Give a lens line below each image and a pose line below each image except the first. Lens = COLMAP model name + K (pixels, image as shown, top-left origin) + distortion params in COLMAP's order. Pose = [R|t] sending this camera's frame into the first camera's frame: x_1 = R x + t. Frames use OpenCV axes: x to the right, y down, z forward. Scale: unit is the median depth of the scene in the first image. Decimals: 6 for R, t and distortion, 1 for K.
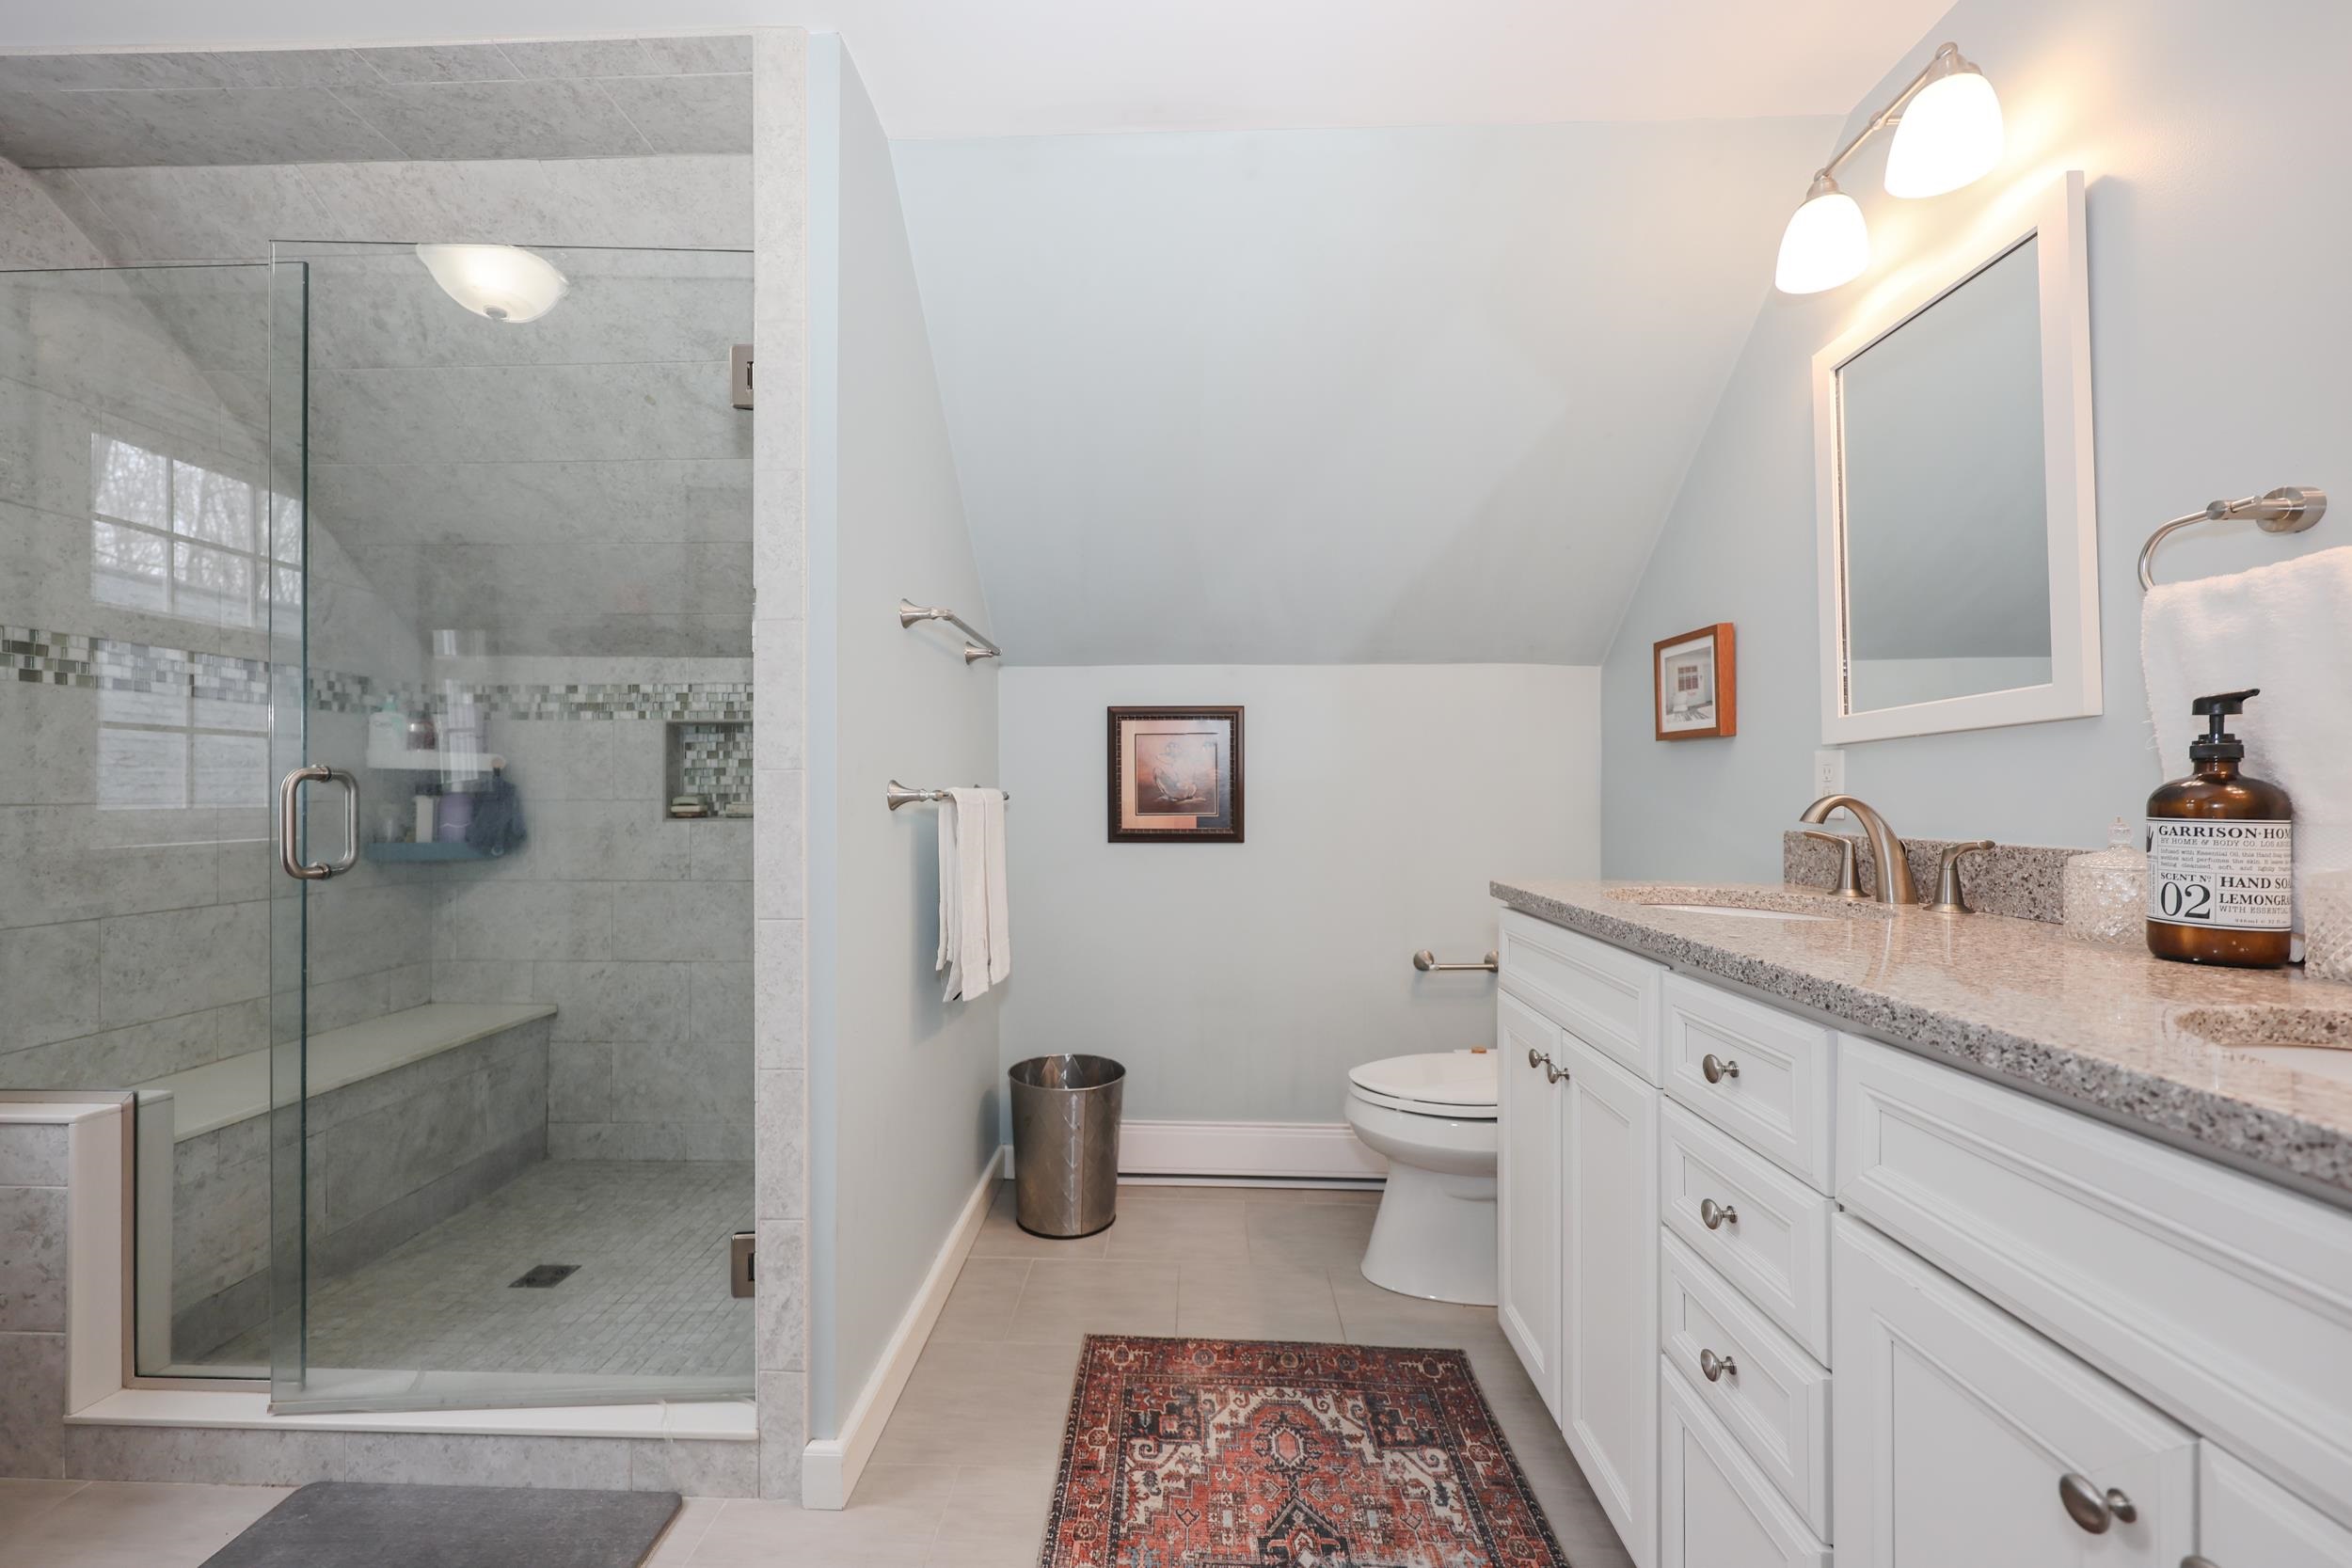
lens RADIAL K [[944.7, 0, 1159.6], [0, 944.7, 783.3], [0, 0, 1]] dist [0.000424, -0.000128]
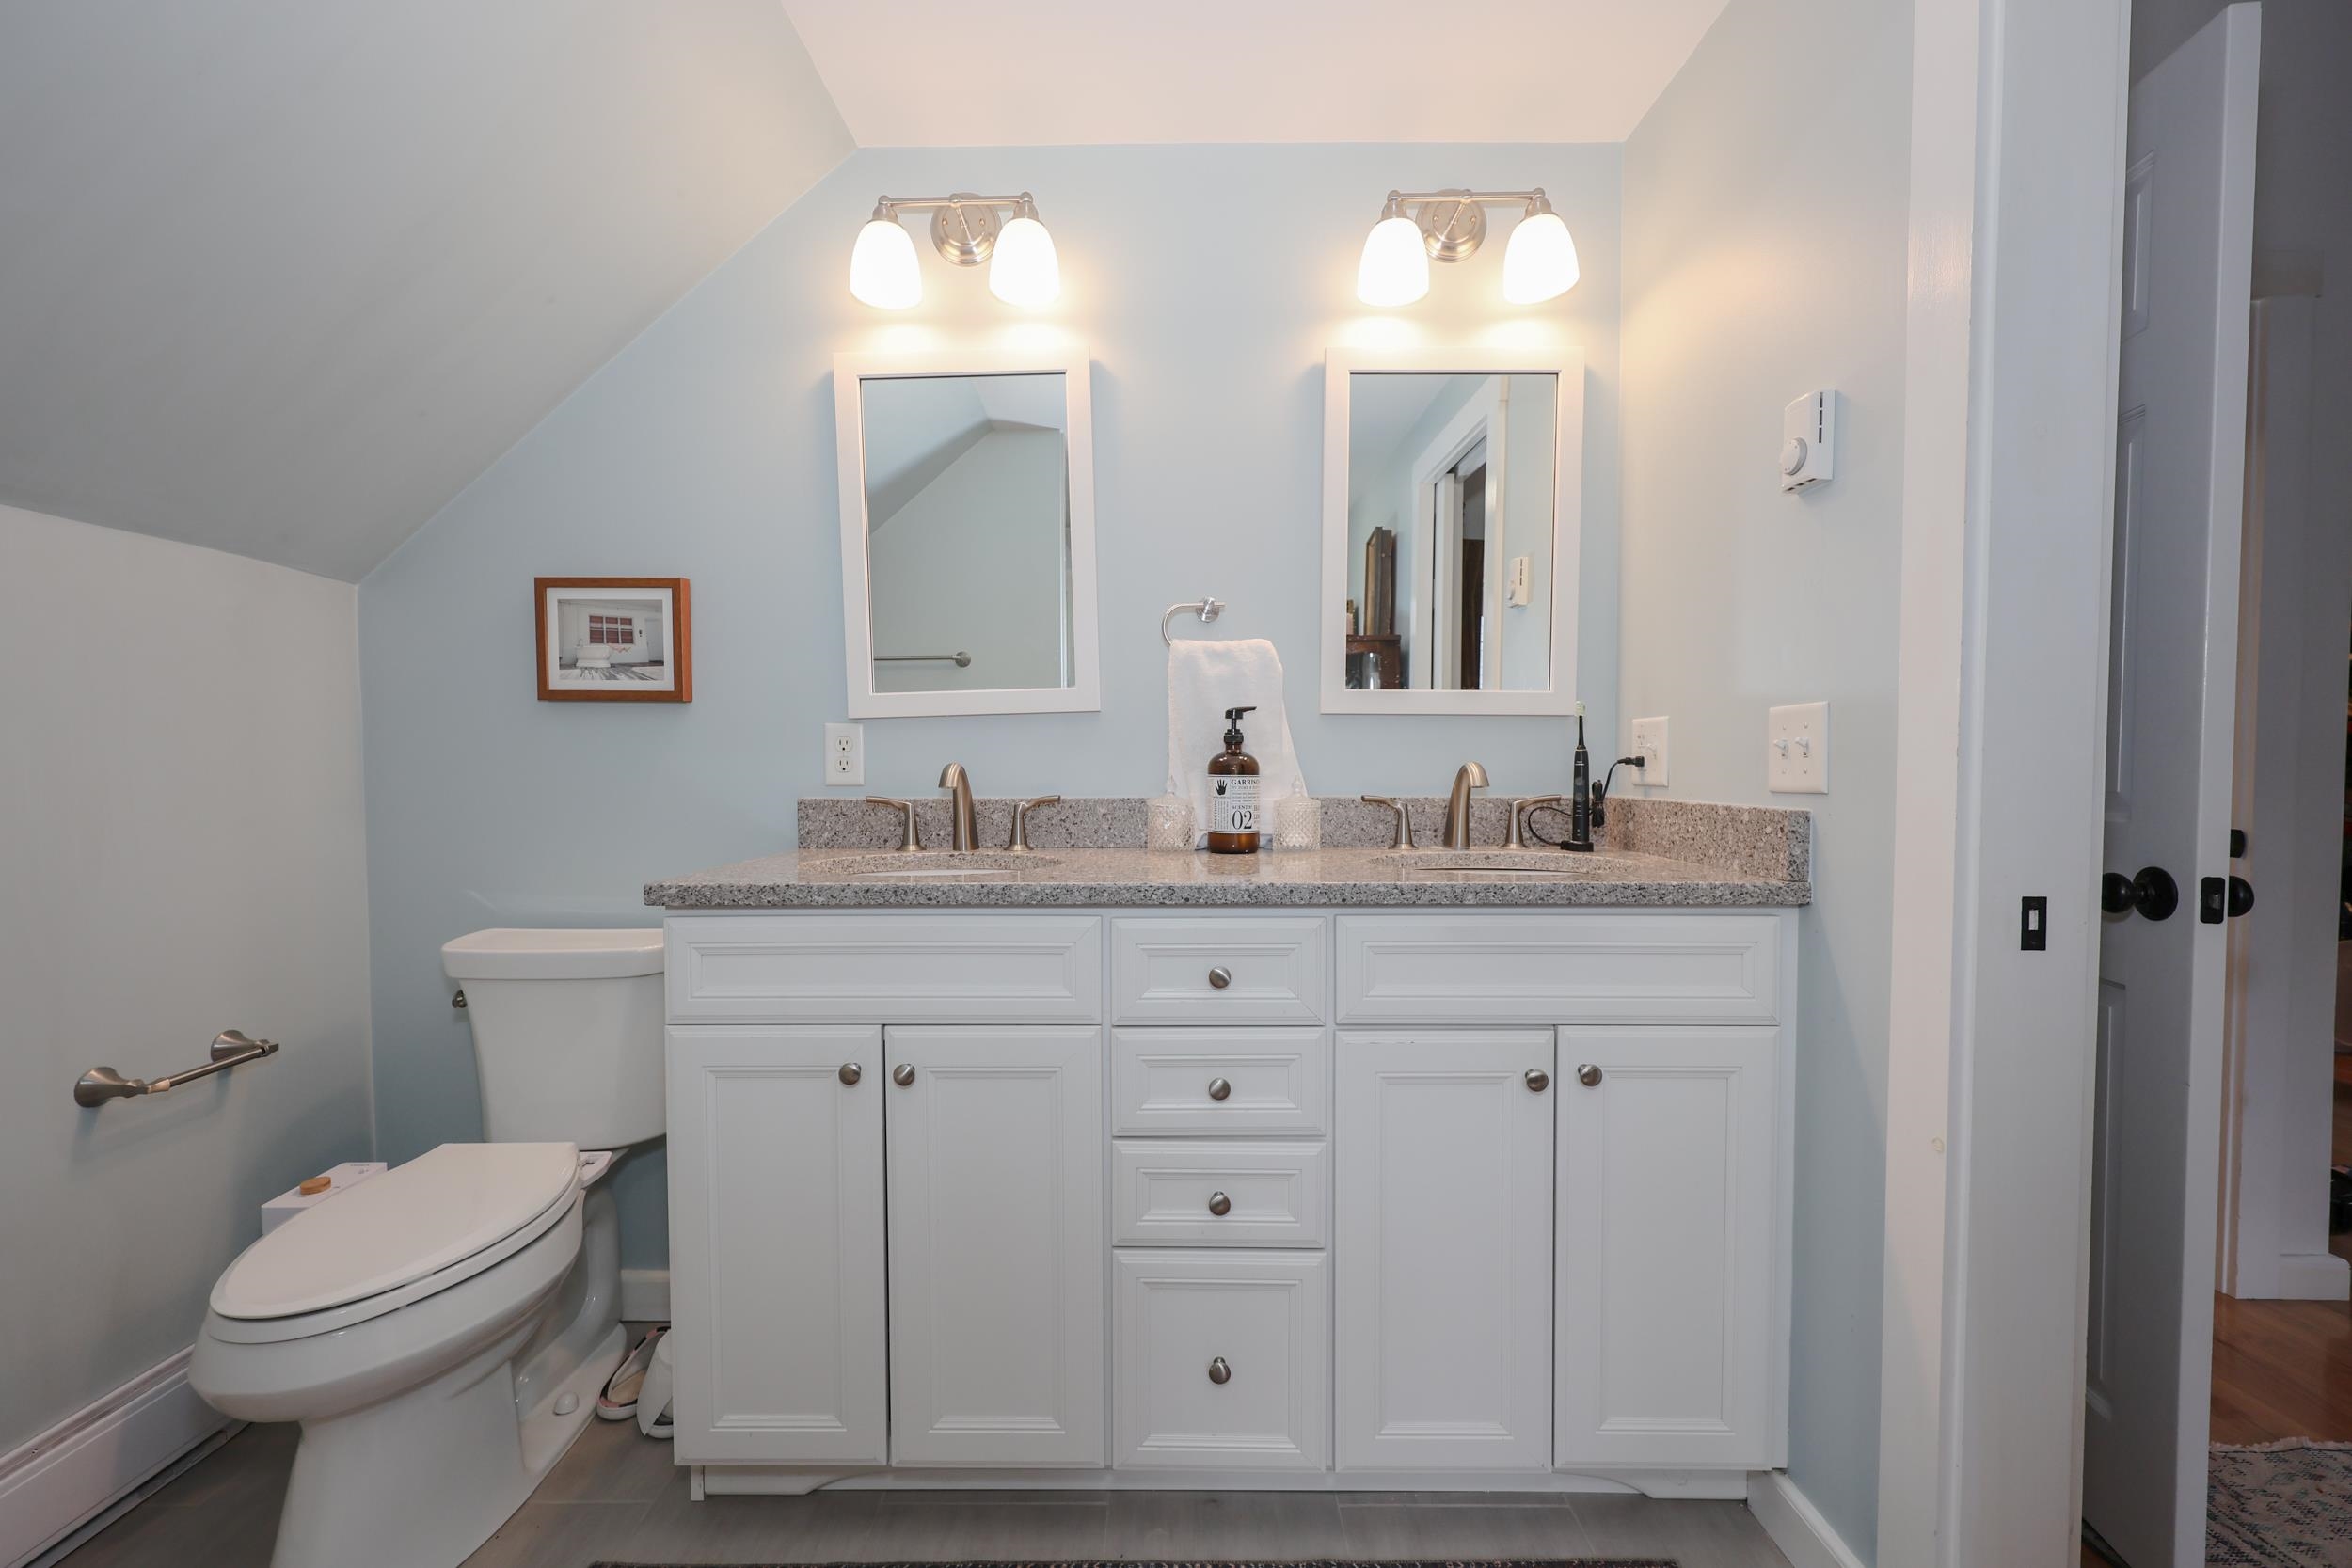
lens RADIAL K [[944.7, 0, 1172.2], [0, 944.7, 785.5], [0, 0, 1]] dist [0.000424, -0.000128]
pose [[-0.033121, -0.031163, 0.998965, -0.647608], [-0.005406, 0.999505, 0.031001, 0.001173], [-0.999437, -0.004373, -0.033273, 1.046243]]
